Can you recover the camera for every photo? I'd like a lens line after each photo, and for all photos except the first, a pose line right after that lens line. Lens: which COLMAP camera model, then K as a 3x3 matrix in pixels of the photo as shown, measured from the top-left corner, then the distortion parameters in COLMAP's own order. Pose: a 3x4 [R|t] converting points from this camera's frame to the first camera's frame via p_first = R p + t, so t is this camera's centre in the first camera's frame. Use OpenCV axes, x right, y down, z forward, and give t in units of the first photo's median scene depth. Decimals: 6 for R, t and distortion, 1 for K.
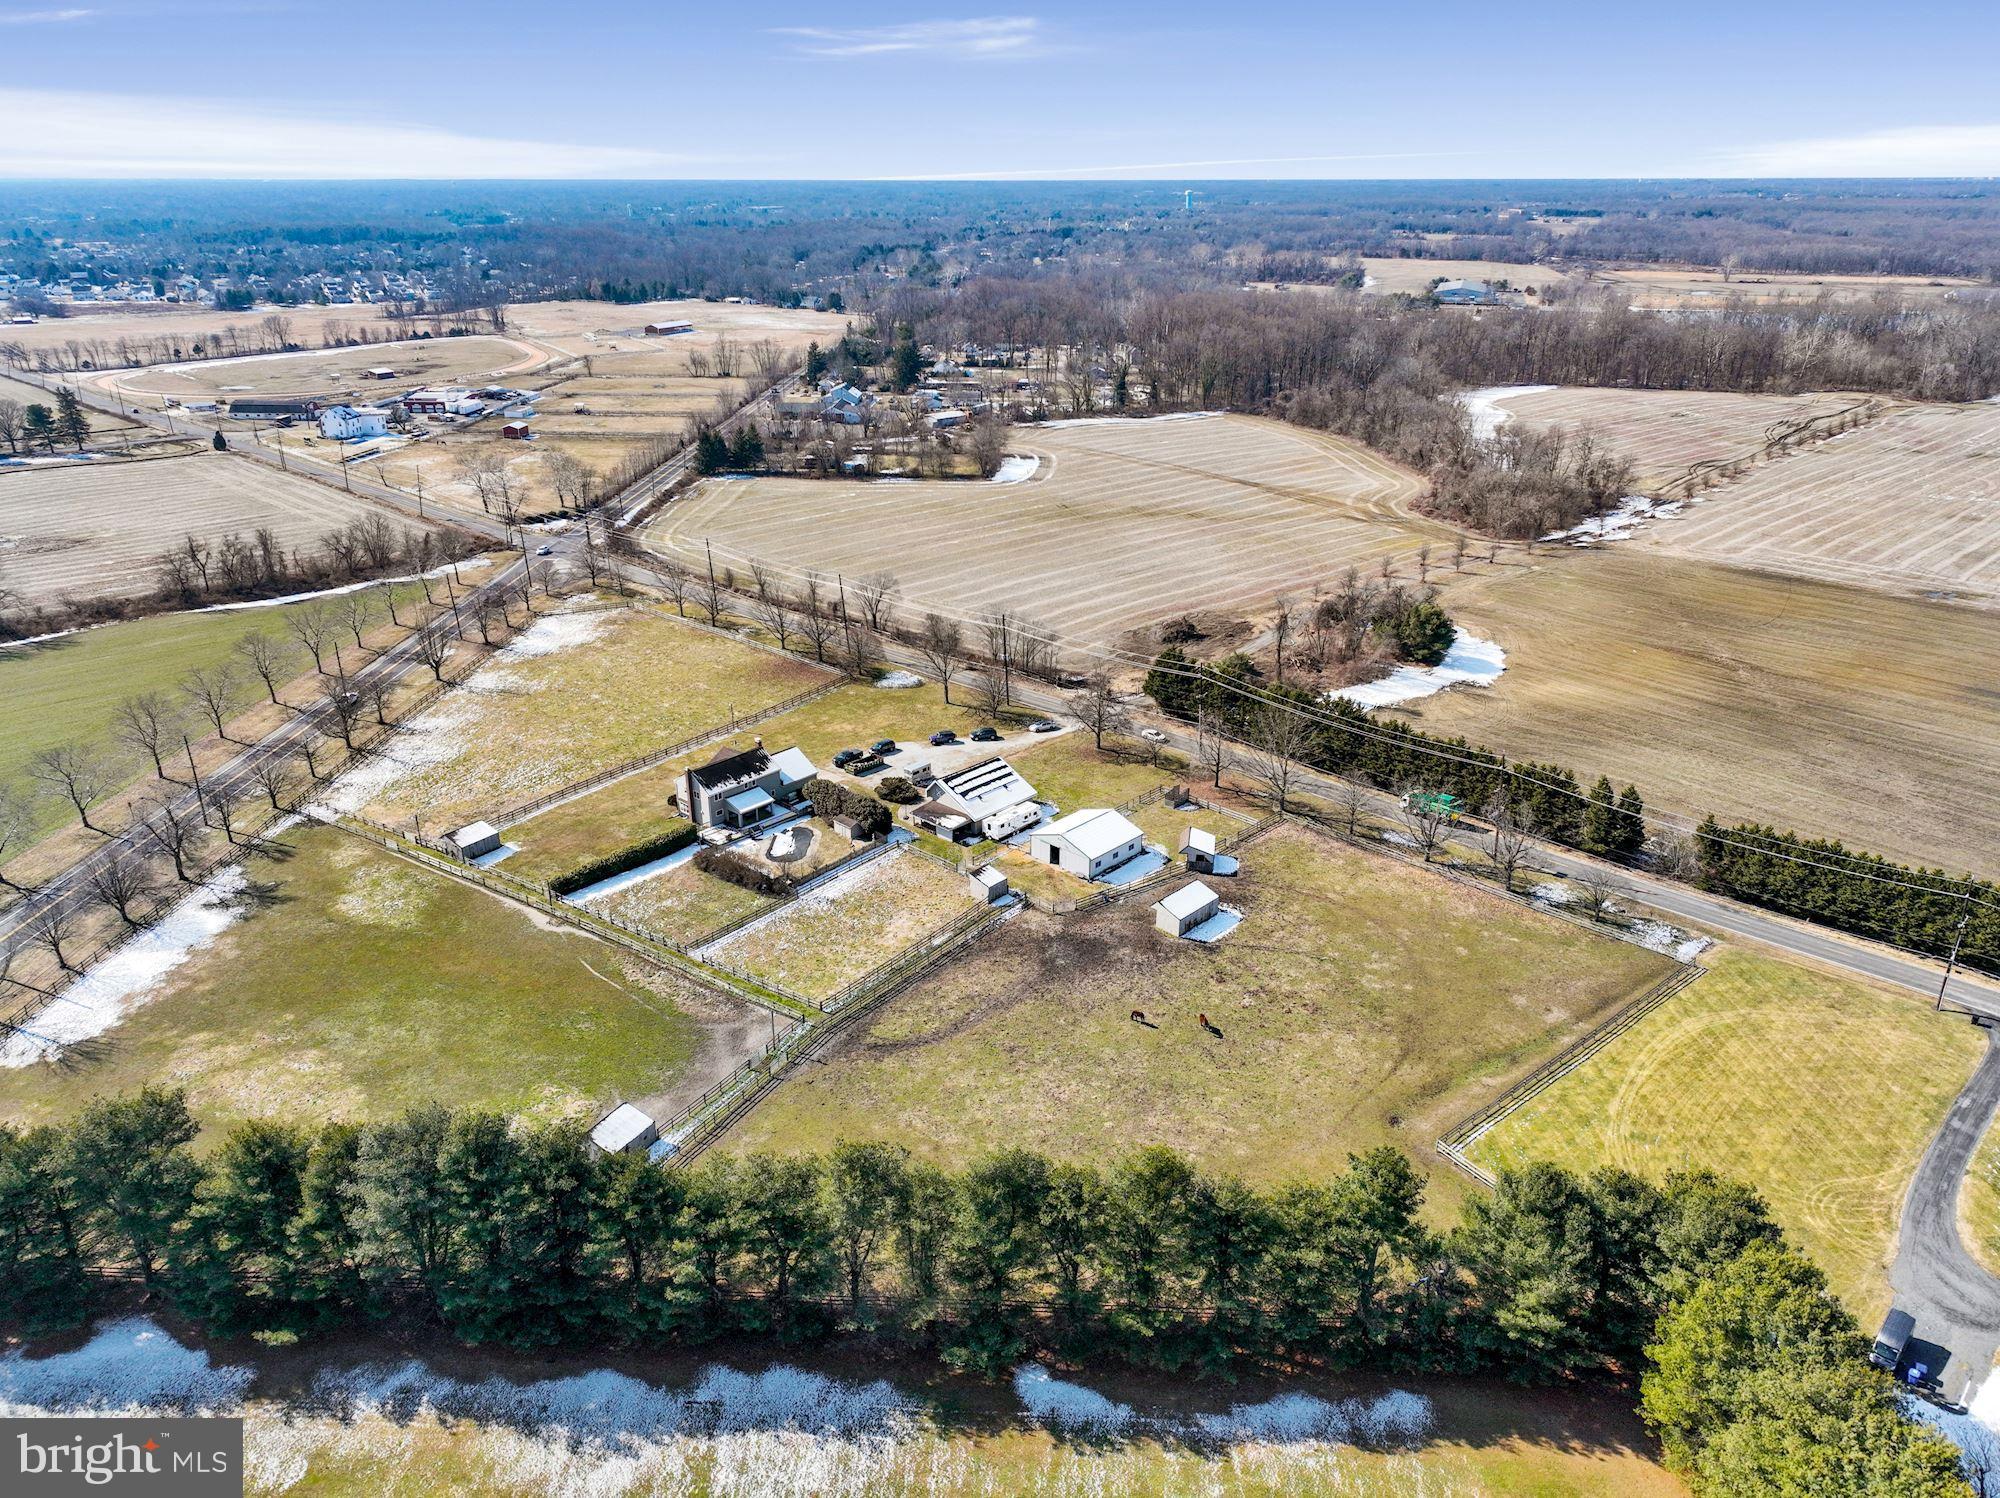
lens RADIAL K [[1403.1, 0, 1006.9], [0, 1403.1, 756.8], [0, 0, 1]] dist [0.002705, 0.007929]
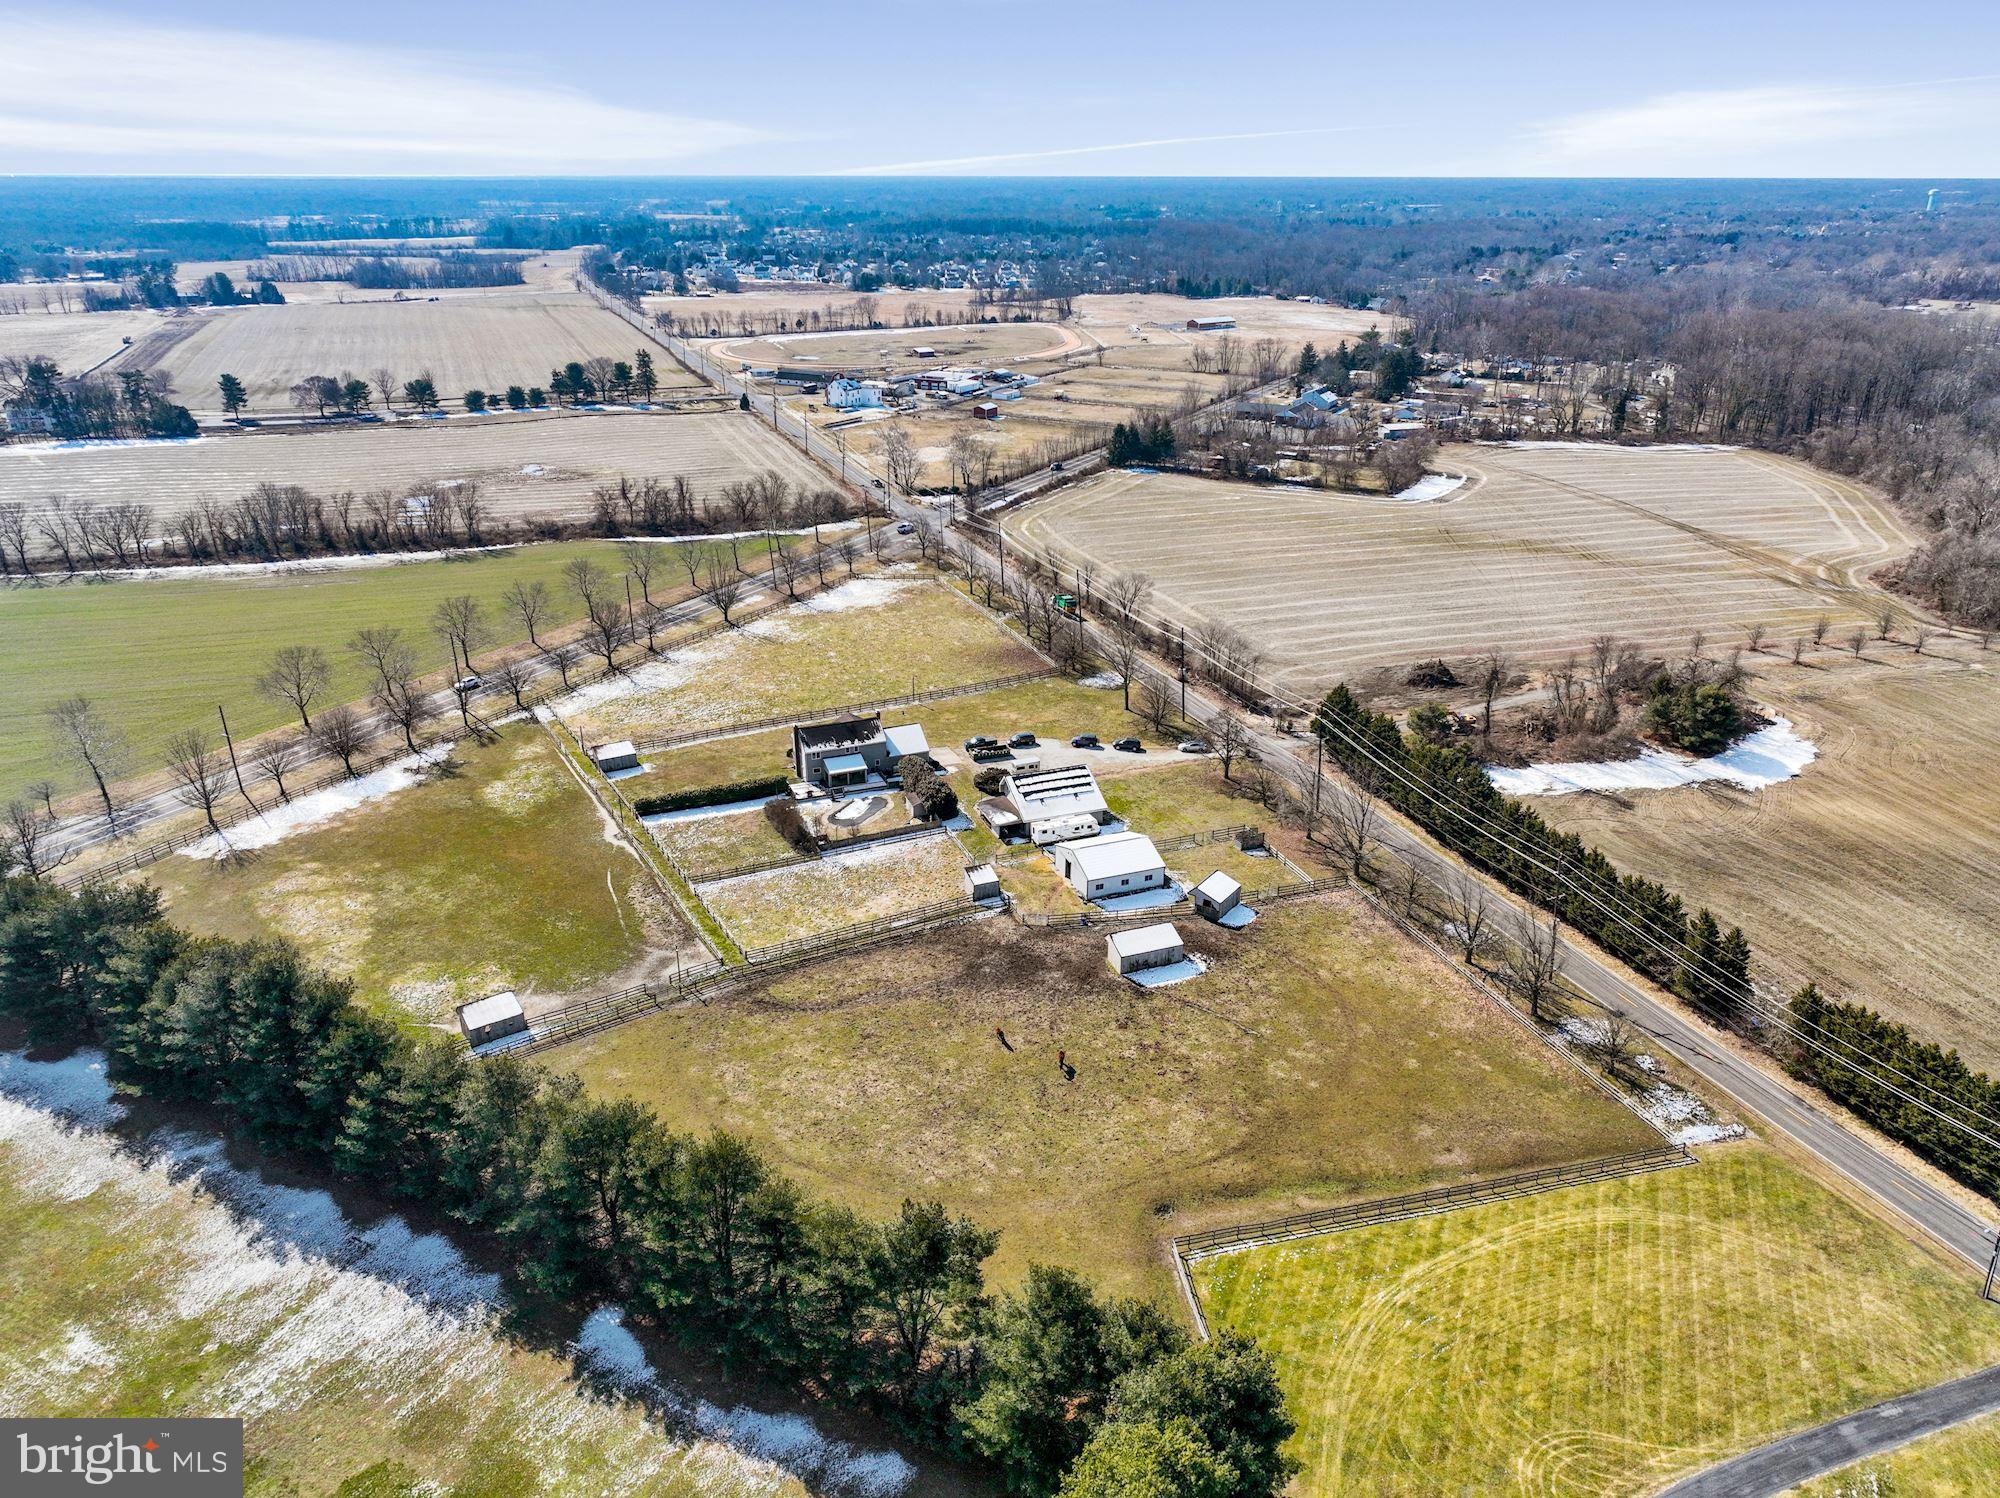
lens RADIAL K [[1403.1, 0, 1006.9], [0, 1403.1, 756.8], [0, 0, 1]] dist [0.002705, 0.007929]
pose [[0.901715, 0.168432, -0.398172, 0.301193], [-0.167758, 0.985140, 0.036818, -0.029521], [0.398457, 0.033597, 0.916572, 0.064463]]
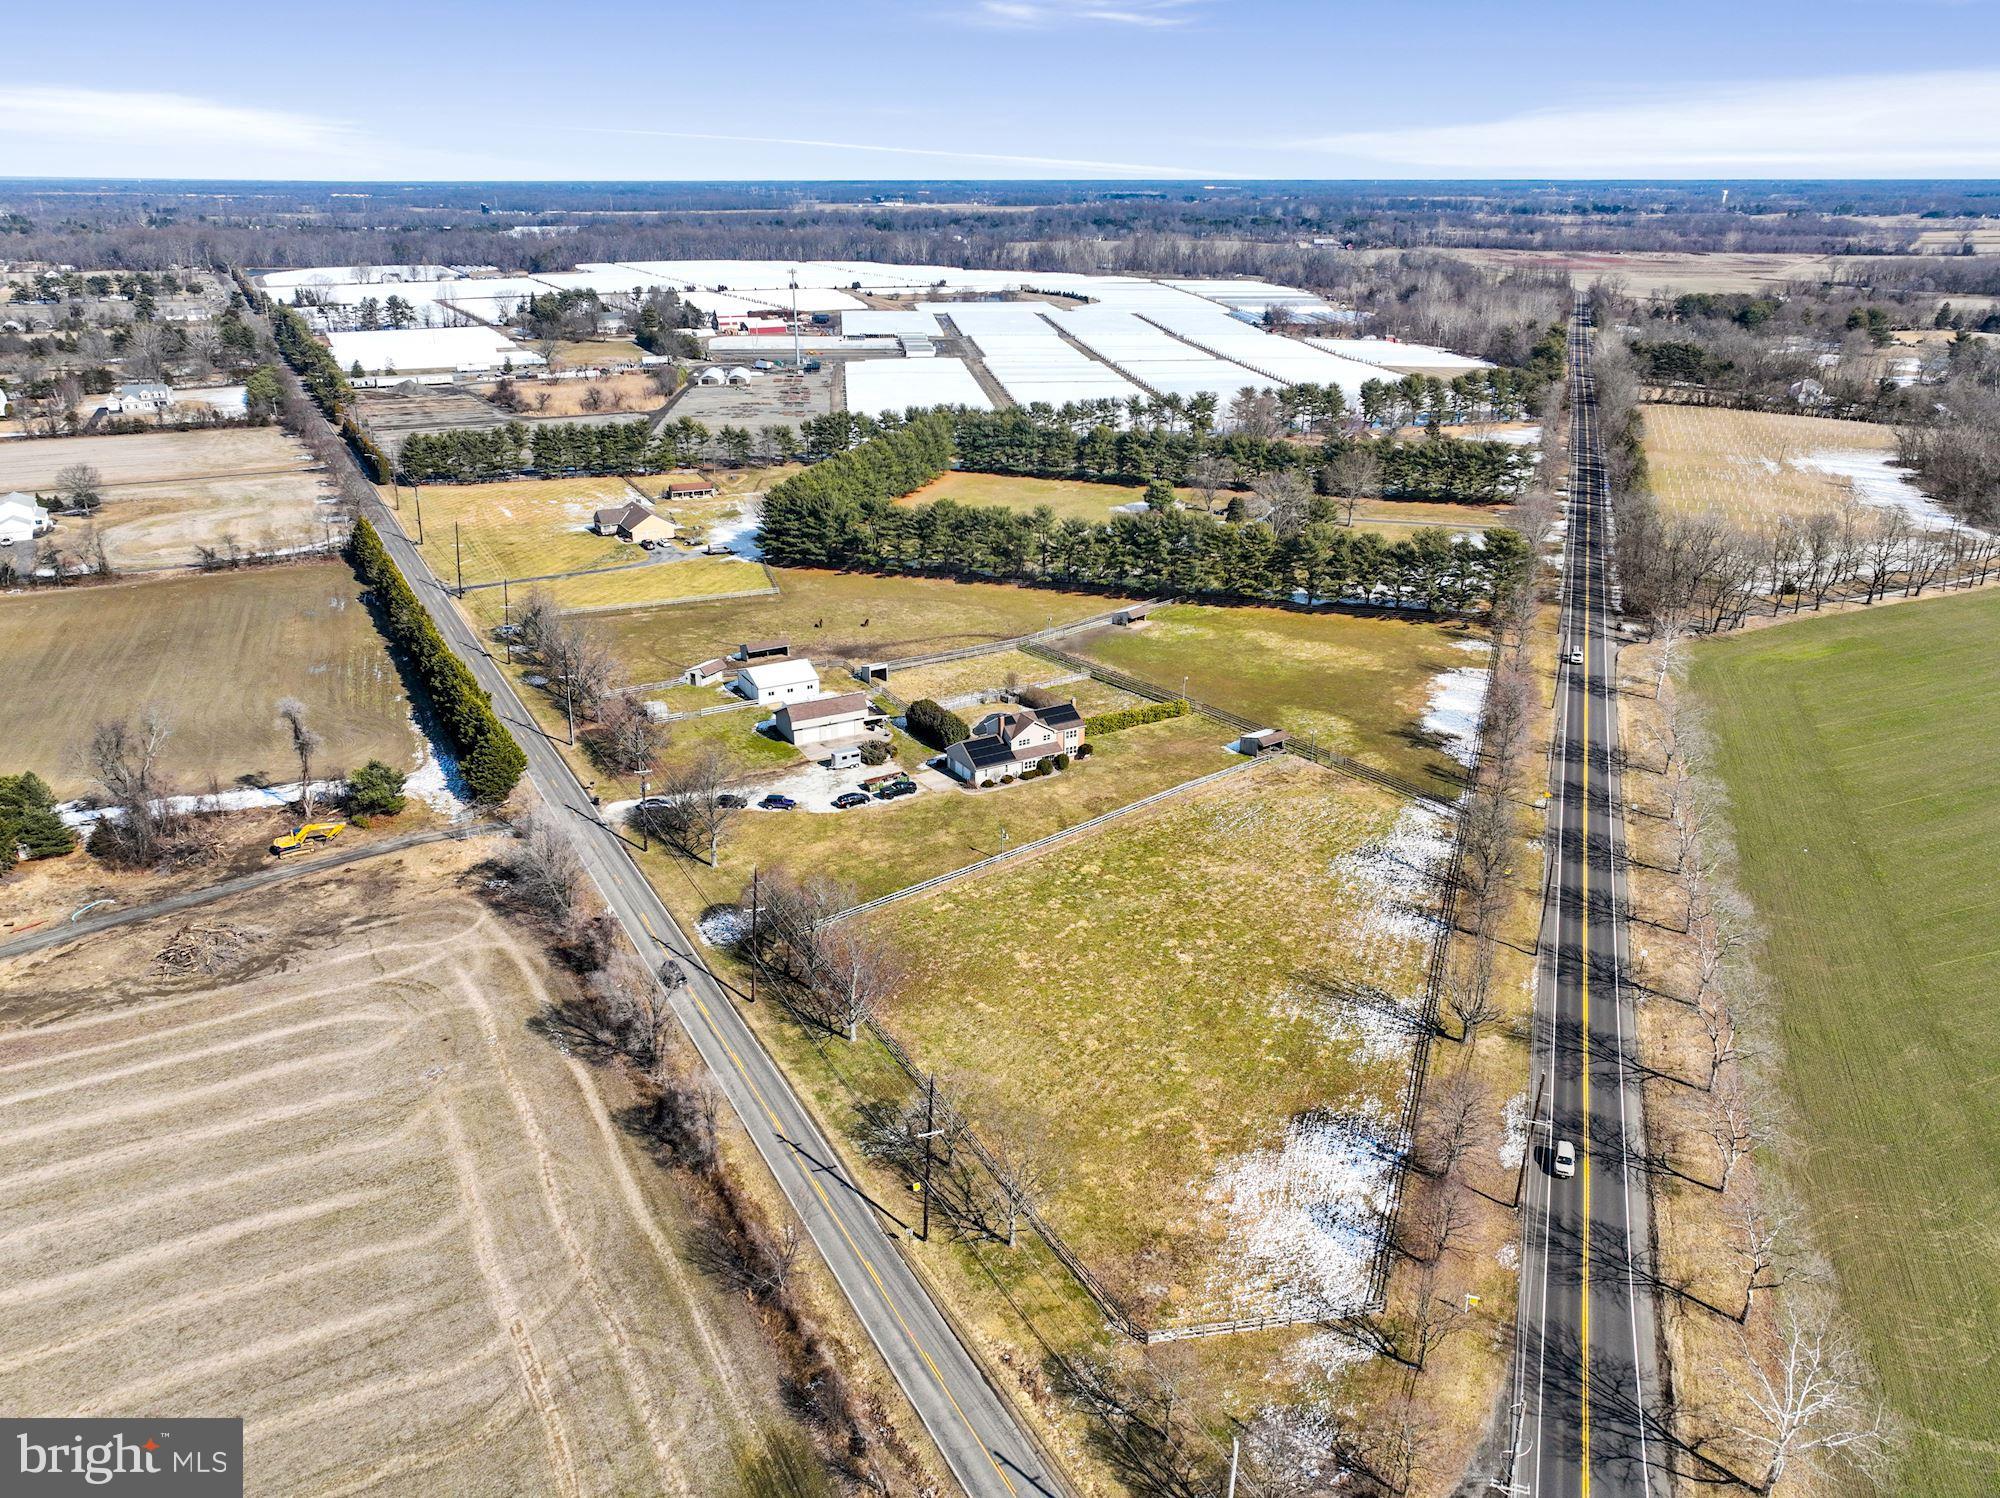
lens RADIAL K [[1432.9, 0, 1006.6], [0, 1432.9, 747.0], [0, 0, 1]] dist [0.003700, 0.006823]
pose [[-0.951152, -0.110192, 0.288388, -0.429849], [0.122505, 0.722723, 0.680194, -0.622135], [-0.283377, 0.682297, -0.673920, 1.526931]]
